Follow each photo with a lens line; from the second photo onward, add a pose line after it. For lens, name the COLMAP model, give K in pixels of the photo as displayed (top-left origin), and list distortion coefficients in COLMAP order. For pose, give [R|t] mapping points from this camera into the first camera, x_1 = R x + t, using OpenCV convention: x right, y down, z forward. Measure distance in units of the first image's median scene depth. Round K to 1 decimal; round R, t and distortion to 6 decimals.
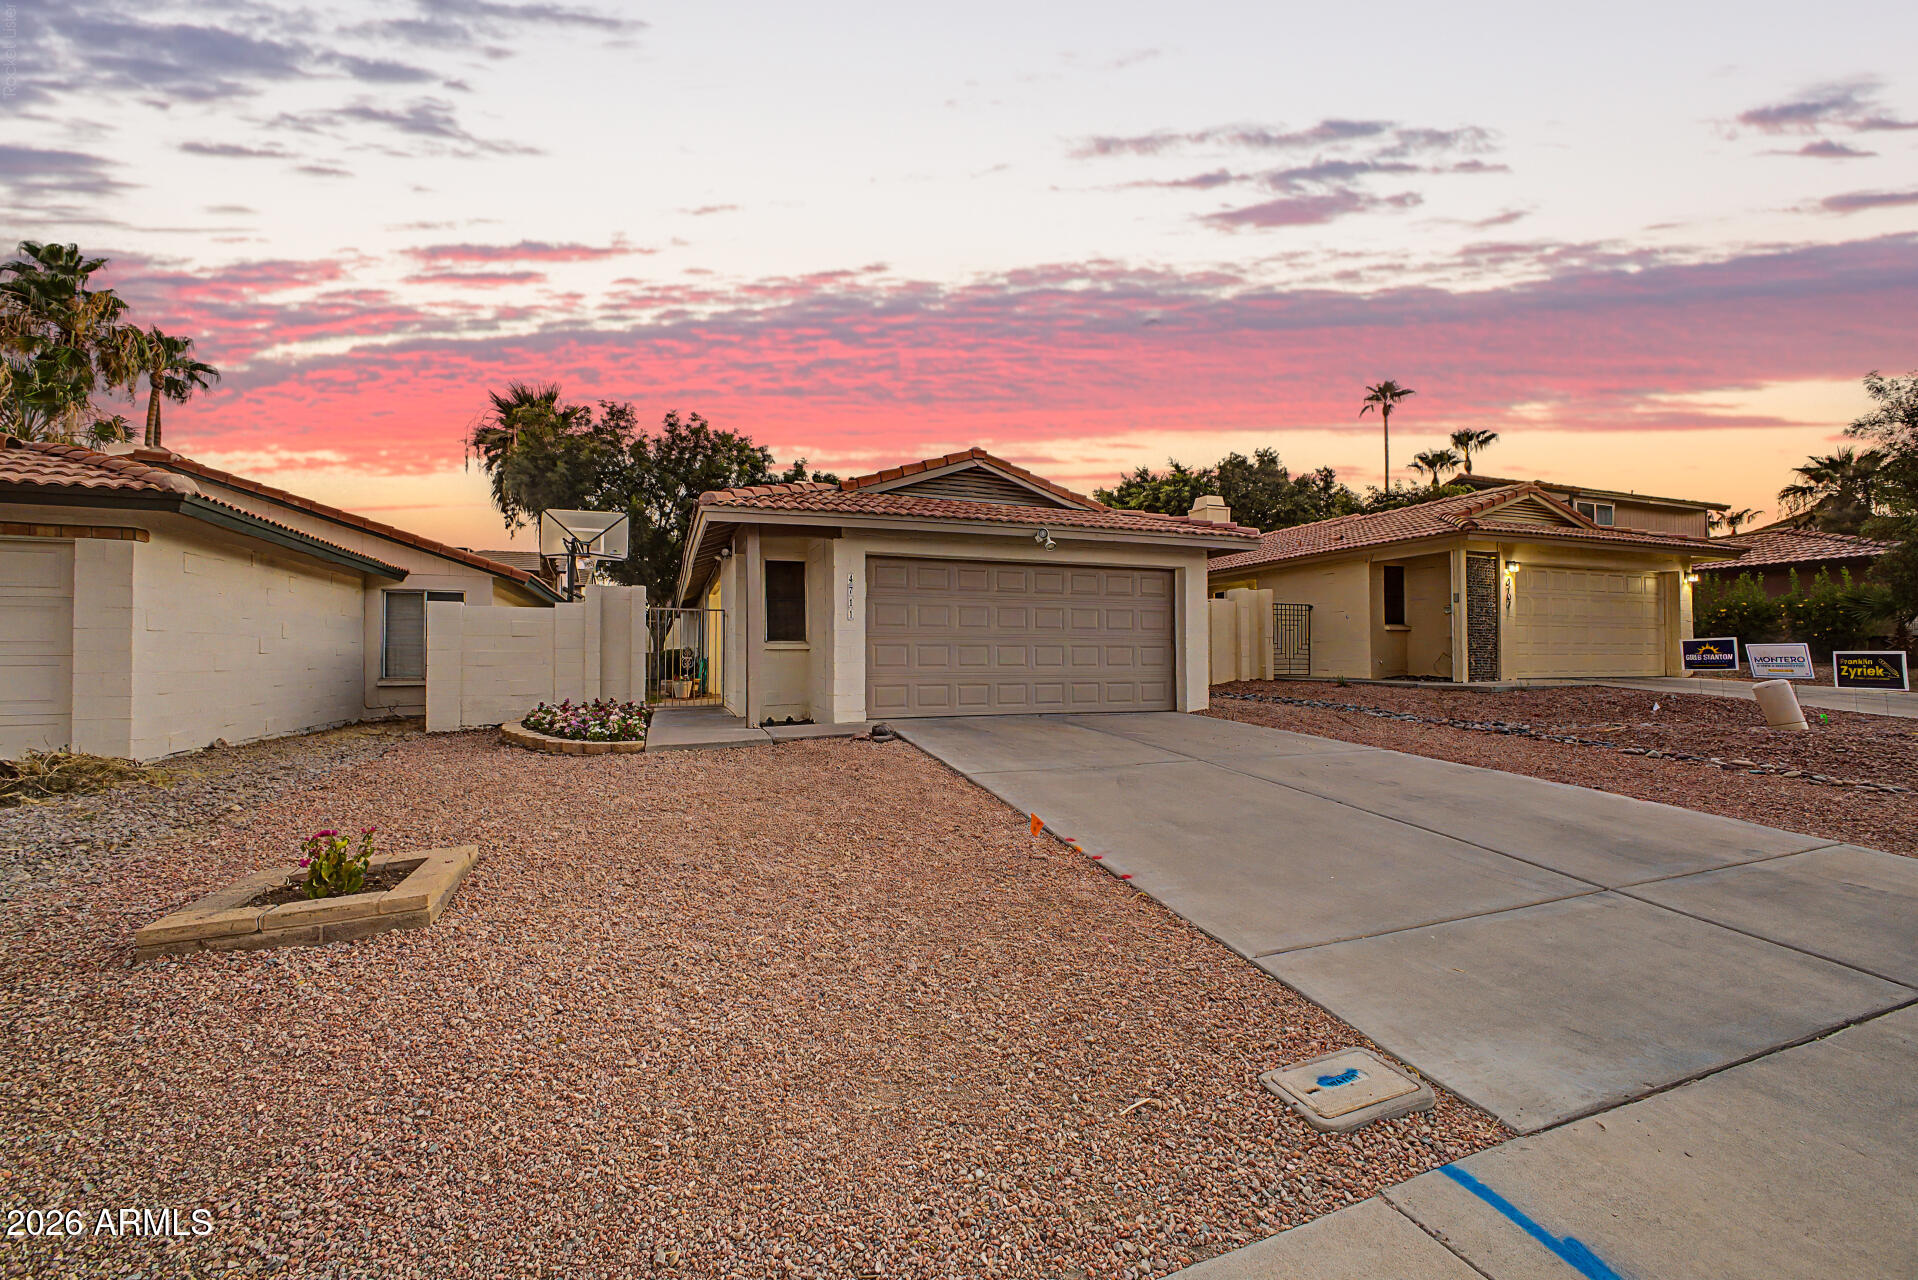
lens RADIAL K [[767.3, 0, 959.3], [0, 767.3, 649.1], [0, 0, 1]] dist [0.019544, -0.005067]
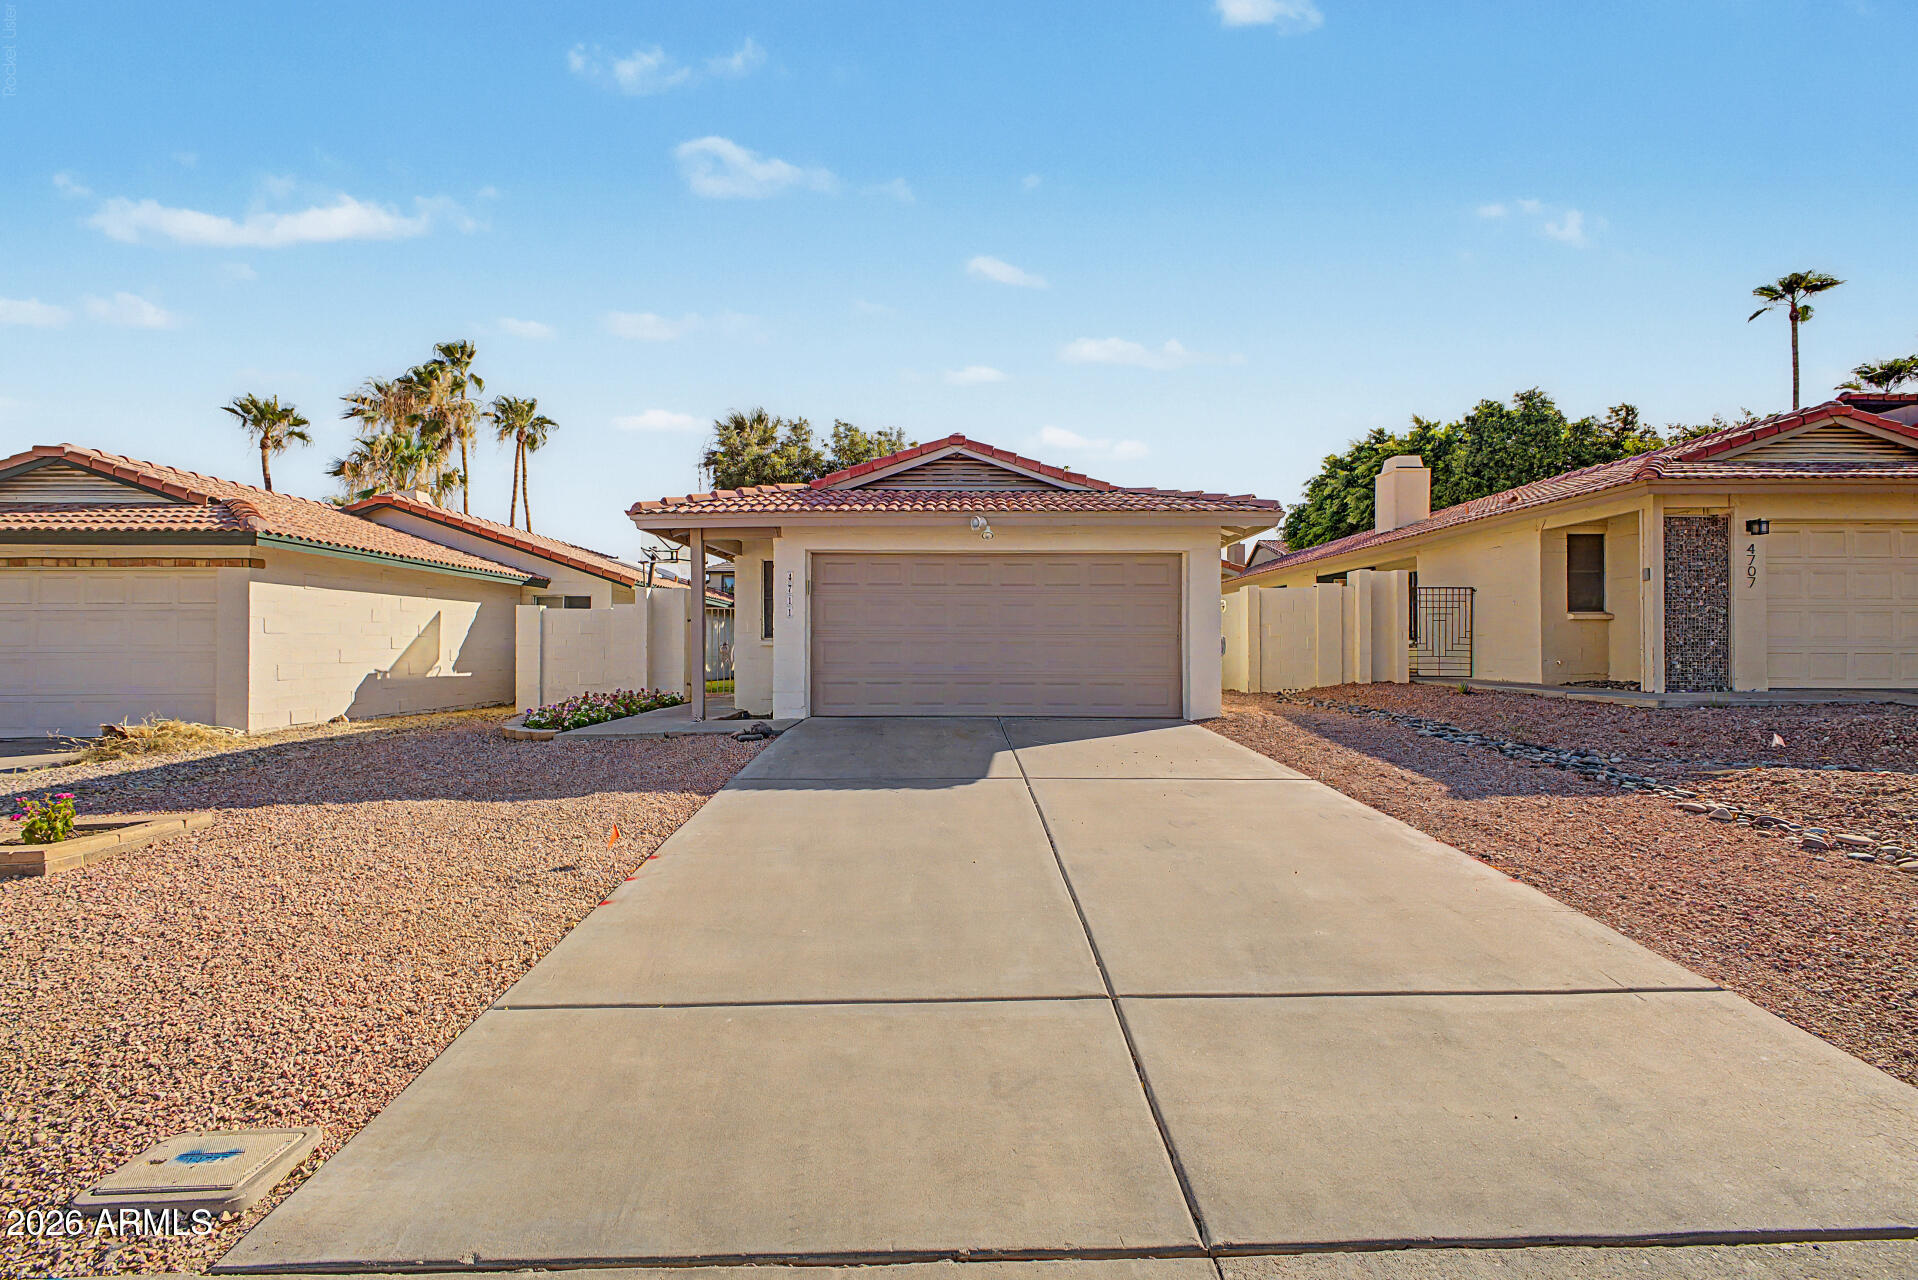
lens RADIAL K [[771.6, 0, 955.5], [0, 771.6, 650.5], [0, 0, 1]] dist [0.017797, -0.004794]
pose [[0.933072, 0.004516, -0.359662, 0.297541], [0.000657, 0.999898, 0.014259, -0.006816], [0.359690, -0.013541, 0.932974, 0.088753]]
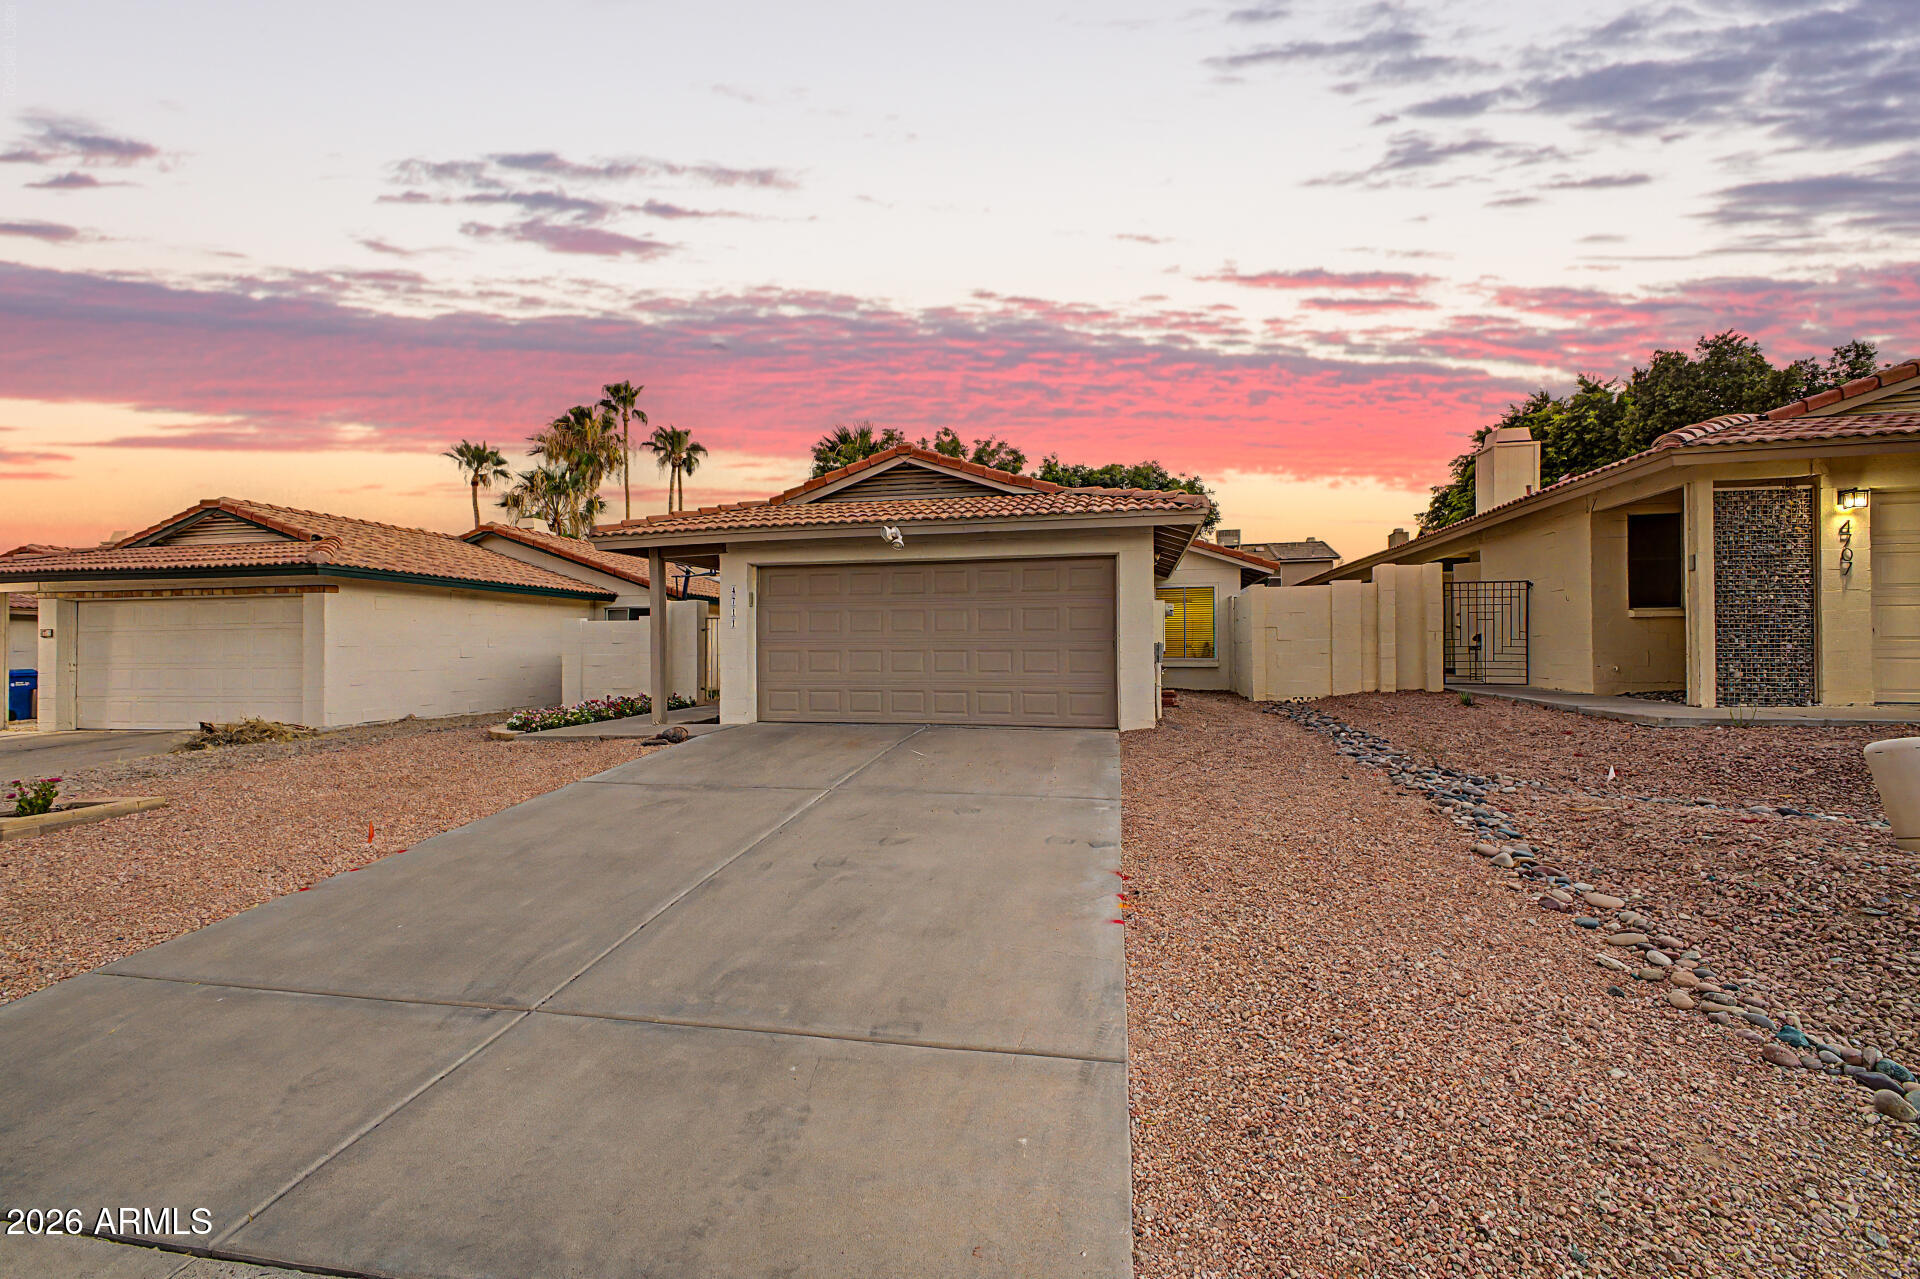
lens RADIAL K [[768.1, 0, 960.3], [0, 768.1, 648.6], [0, 0, 1]] dist [0.019544, -0.005067]
pose [[0.832920, -0.002306, -0.553388, 0.496173], [0.009634, 0.999900, 0.010335, -0.012565], [0.553309, -0.013940, 0.832859, 0.192277]]
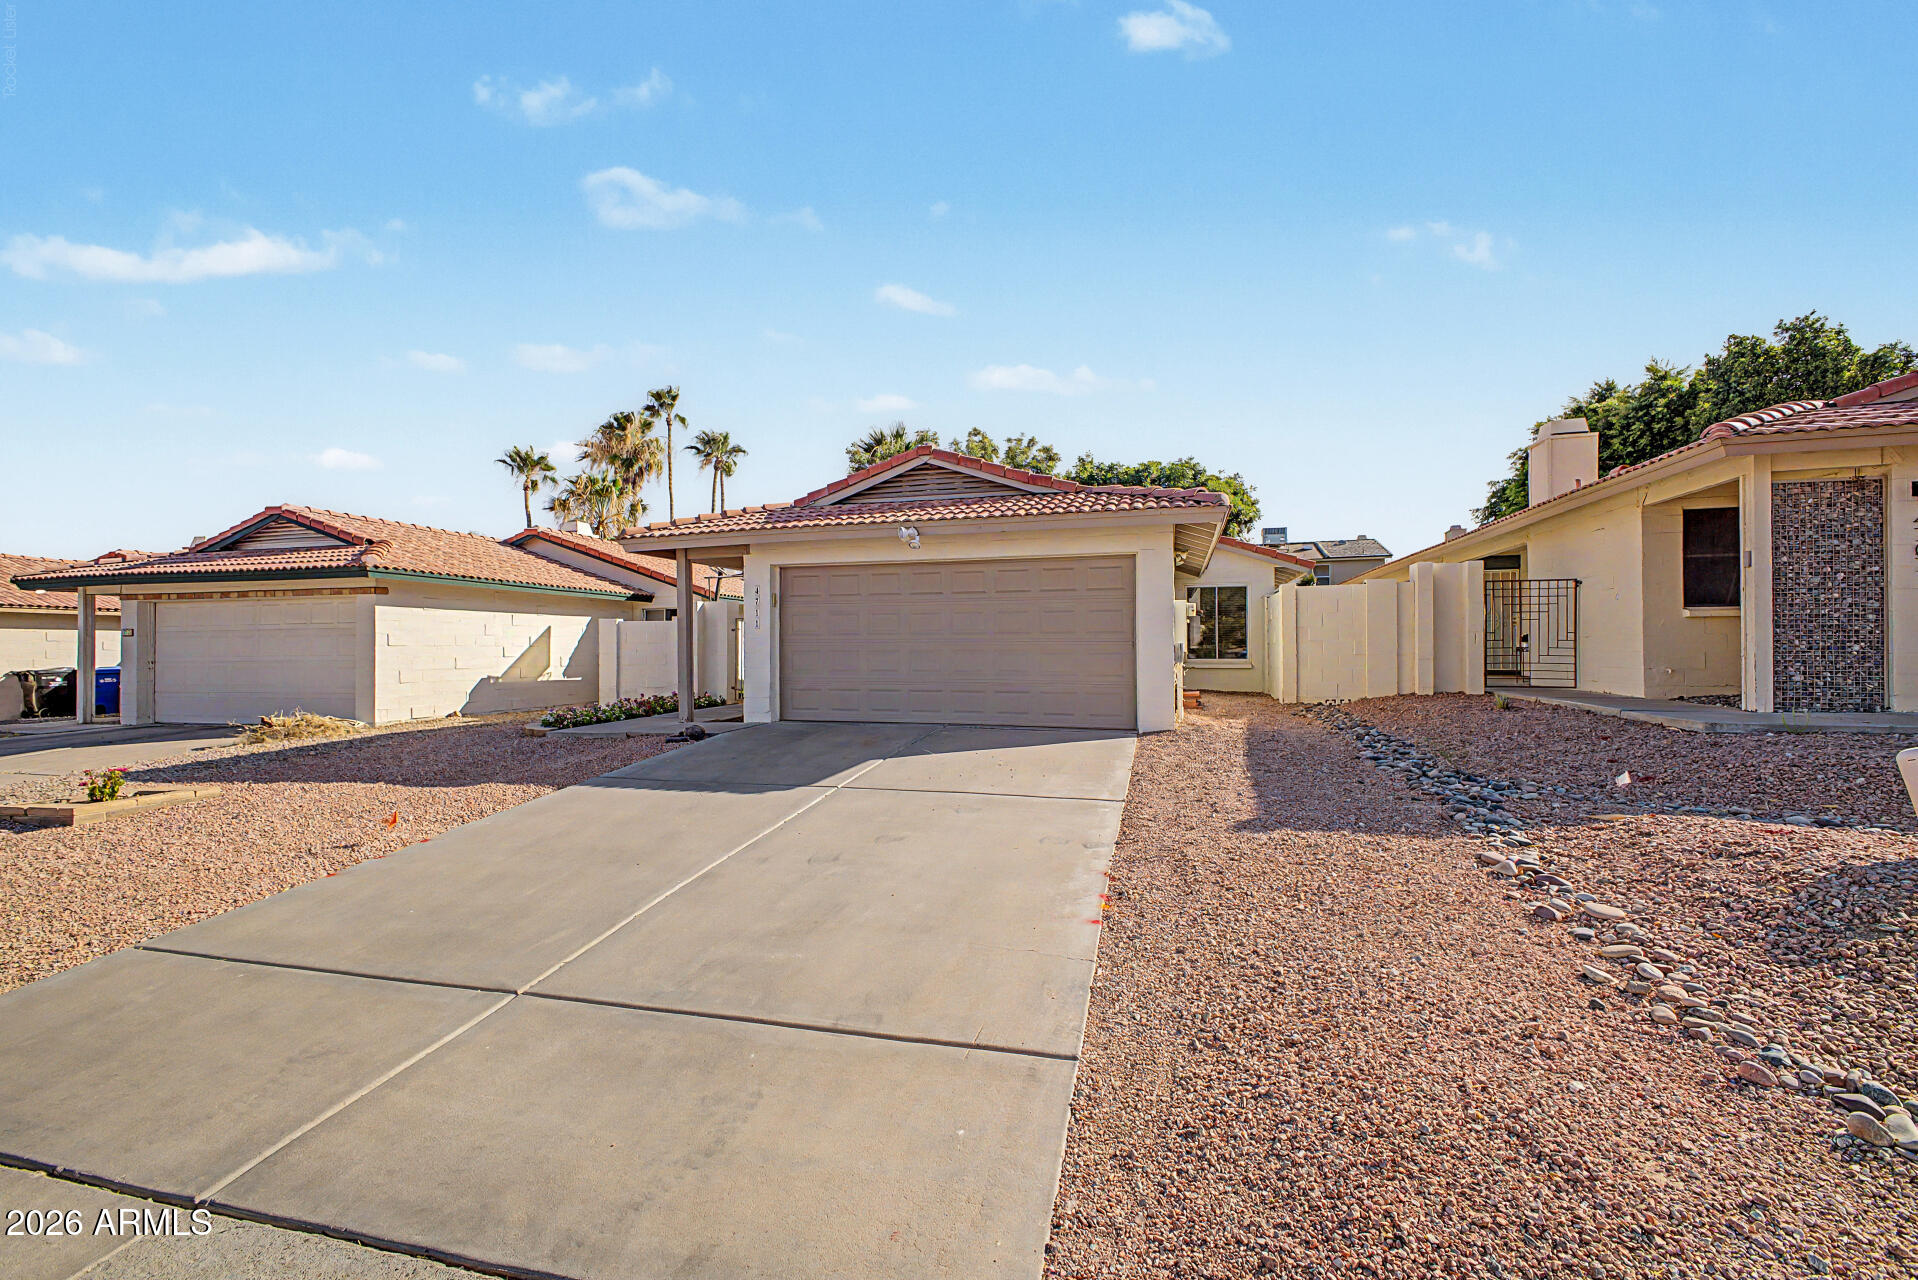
lens RADIAL K [[771.6, 0, 955.5], [0, 771.6, 650.5], [0, 0, 1]] dist [0.017797, -0.004794]
pose [[0.799469, 0.000436, -0.600707, 0.514113], [0.008329, 0.999896, 0.011810, -0.012266], [0.600650, -0.014445, 0.799382, 0.201090]]
